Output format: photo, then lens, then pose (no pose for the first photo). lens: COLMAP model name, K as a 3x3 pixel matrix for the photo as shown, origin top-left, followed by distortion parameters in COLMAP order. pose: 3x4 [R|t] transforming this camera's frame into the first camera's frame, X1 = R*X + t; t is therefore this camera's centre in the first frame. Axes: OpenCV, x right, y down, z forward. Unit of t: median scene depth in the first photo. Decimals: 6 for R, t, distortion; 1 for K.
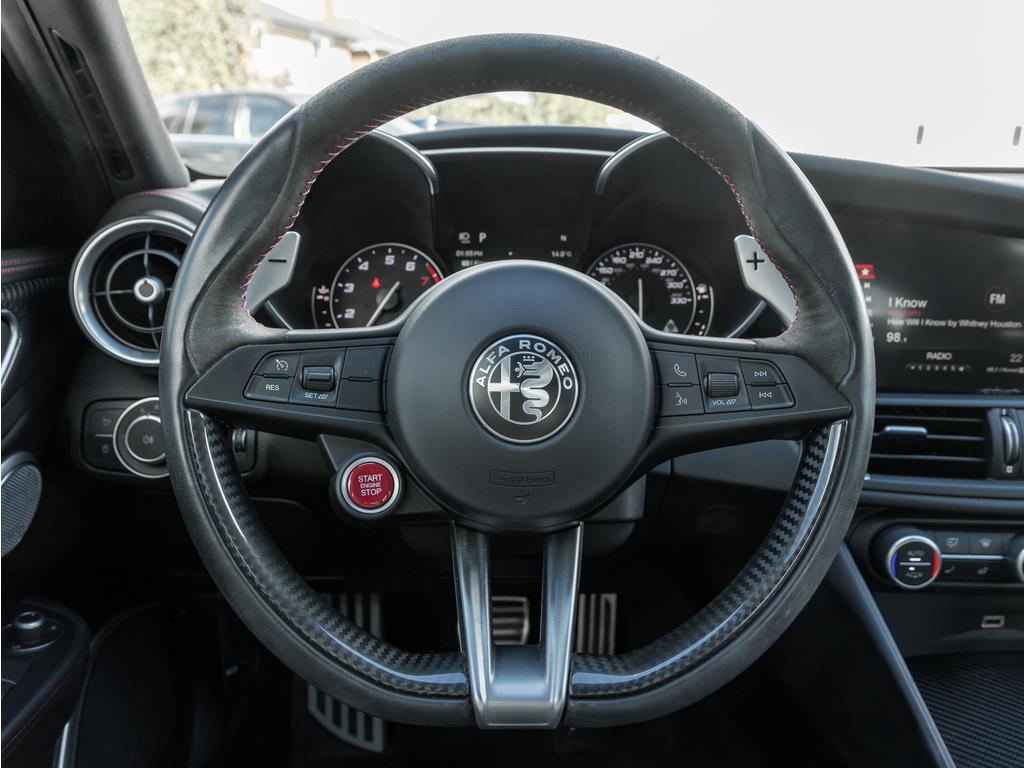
lens RADIAL K [[775.3, 0, 512.3], [0, 775.3, 394.7], [0, 0, 1]] dist [-0.019562, 0.000613]
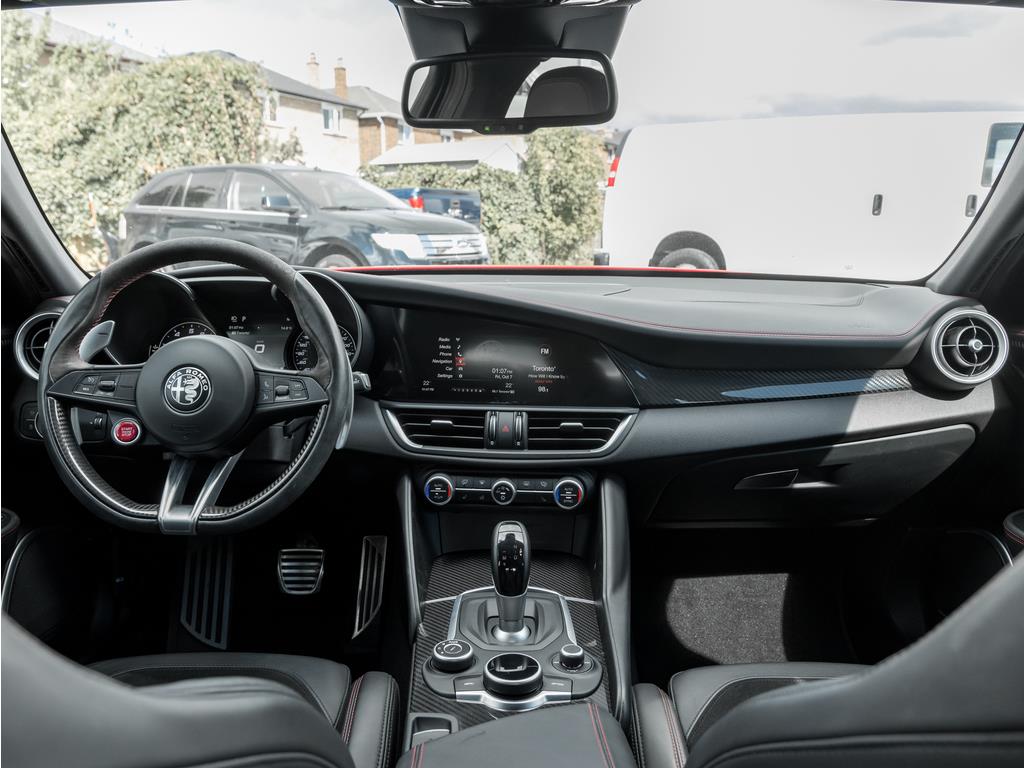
lens RADIAL K [[775.3, 0, 496.0], [0, 775.3, 408.5], [0, 0, 1]] dist [-0.019562, 0.000613]
pose [[0.999300, 0.008843, -0.036351, 0.996239], [-0.010786, 0.998504, -0.053612, 0.158047], [0.035823, 0.053967, 0.997900, -1.255671]]
